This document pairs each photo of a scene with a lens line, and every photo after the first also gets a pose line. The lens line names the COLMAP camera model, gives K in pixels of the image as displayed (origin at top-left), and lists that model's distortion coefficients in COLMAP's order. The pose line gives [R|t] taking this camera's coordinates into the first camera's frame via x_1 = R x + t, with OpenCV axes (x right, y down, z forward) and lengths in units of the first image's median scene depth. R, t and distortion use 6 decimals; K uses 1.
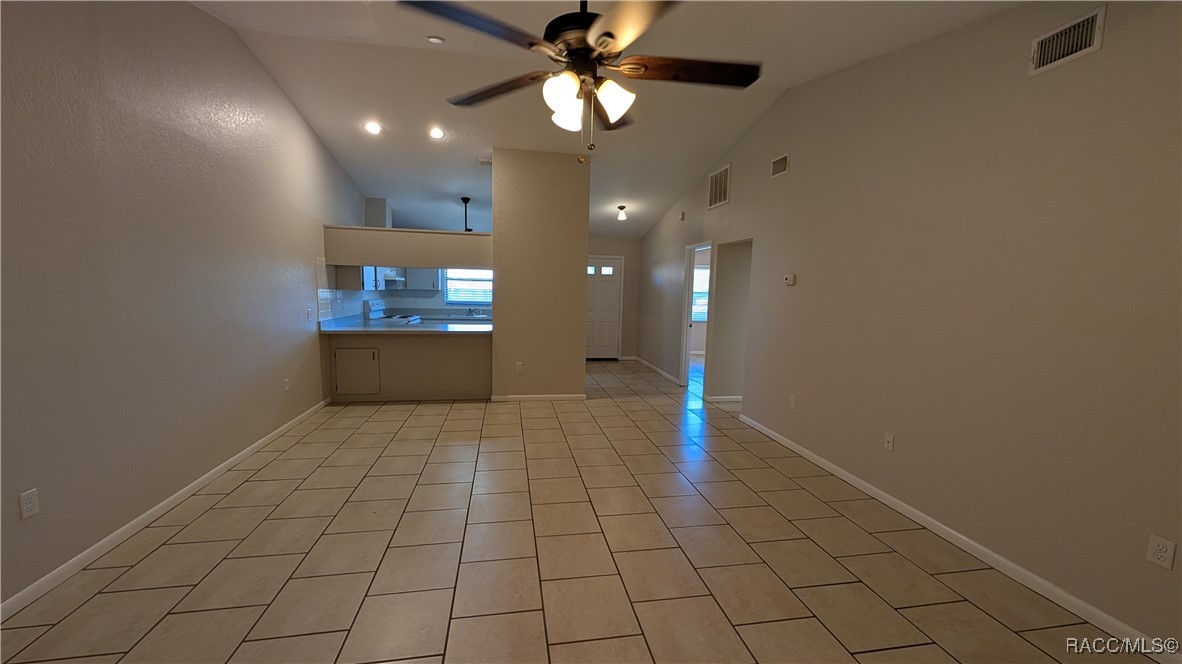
lens RADIAL K [[446.5, 0, 585.0], [0, 446.5, 336.7], [0, 0, 1]] dist [0.001006, 0.000098]
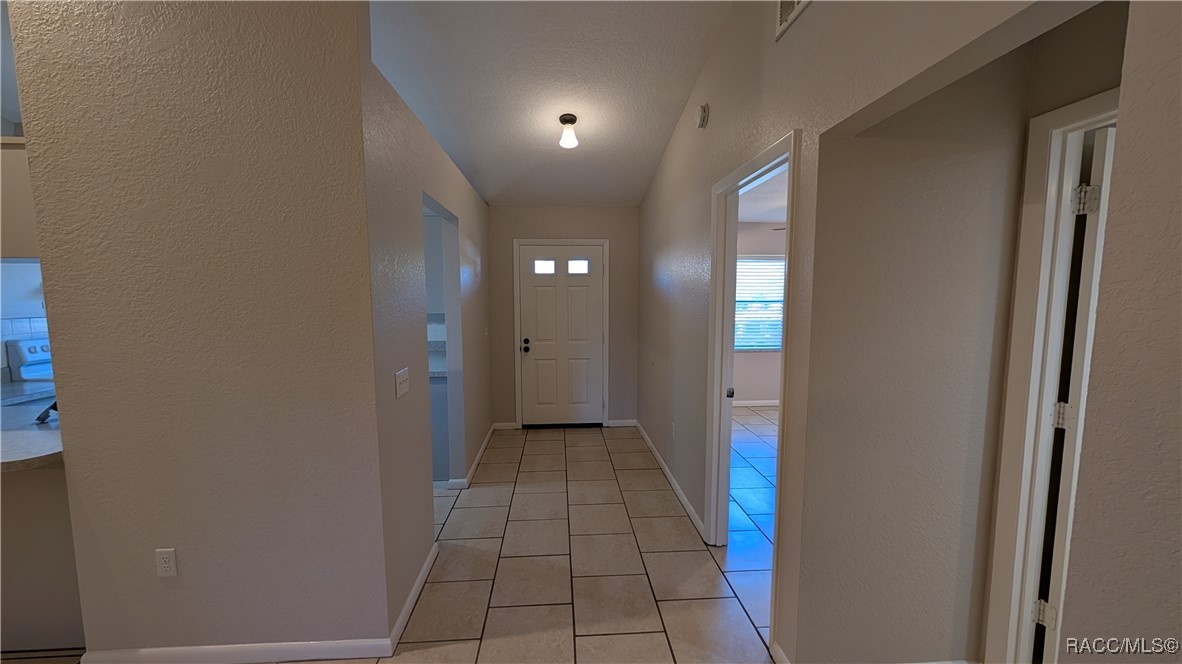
lens RADIAL K [[446.5, 0, 585.0], [0, 446.5, 336.7], [0, 0, 1]] dist [0.001006, 0.000098]
pose [[0.993953, -0.021767, -0.107628, 0.168553], [0.018977, 0.999458, -0.026883, -0.068102], [0.108155, 0.024678, 0.993828, 0.661968]]
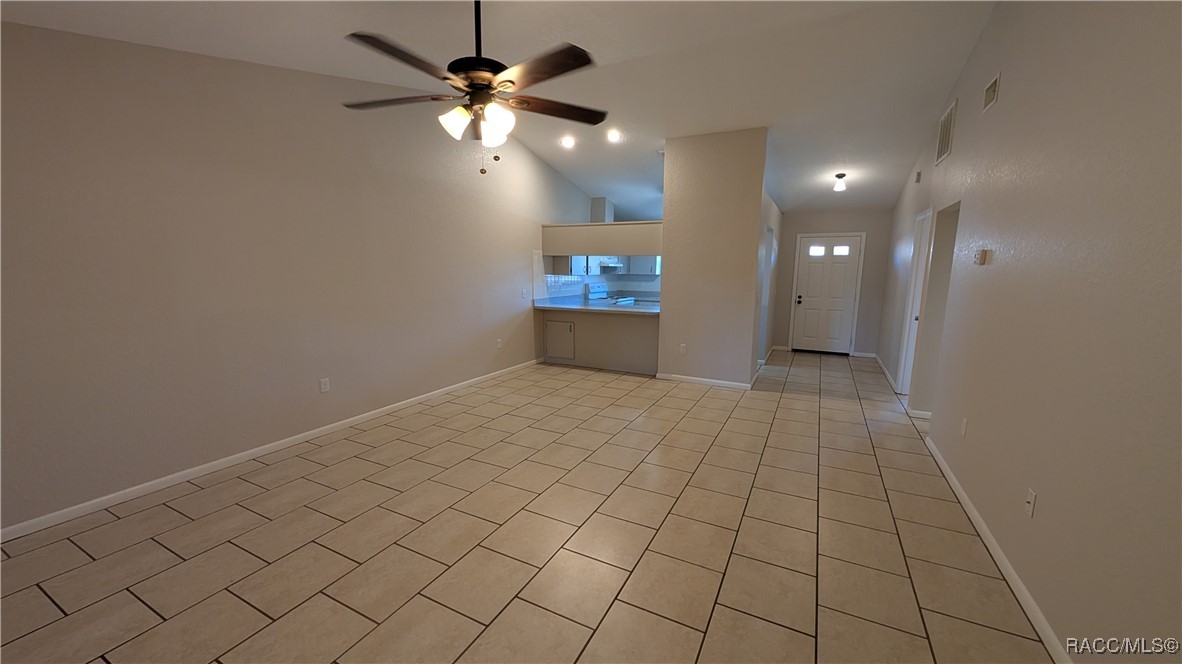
lens RADIAL K [[447.1, 0, 595.8], [0, 447.1, 331.3], [0, 0, 1]] dist [0.017333, -0.000006]
pose [[0.800832, 0.069560, -0.594836, 0.285852], [-0.057035, 0.997576, 0.039870, -0.002179], [0.596167, 0.001997, 0.802858, 0.043682]]
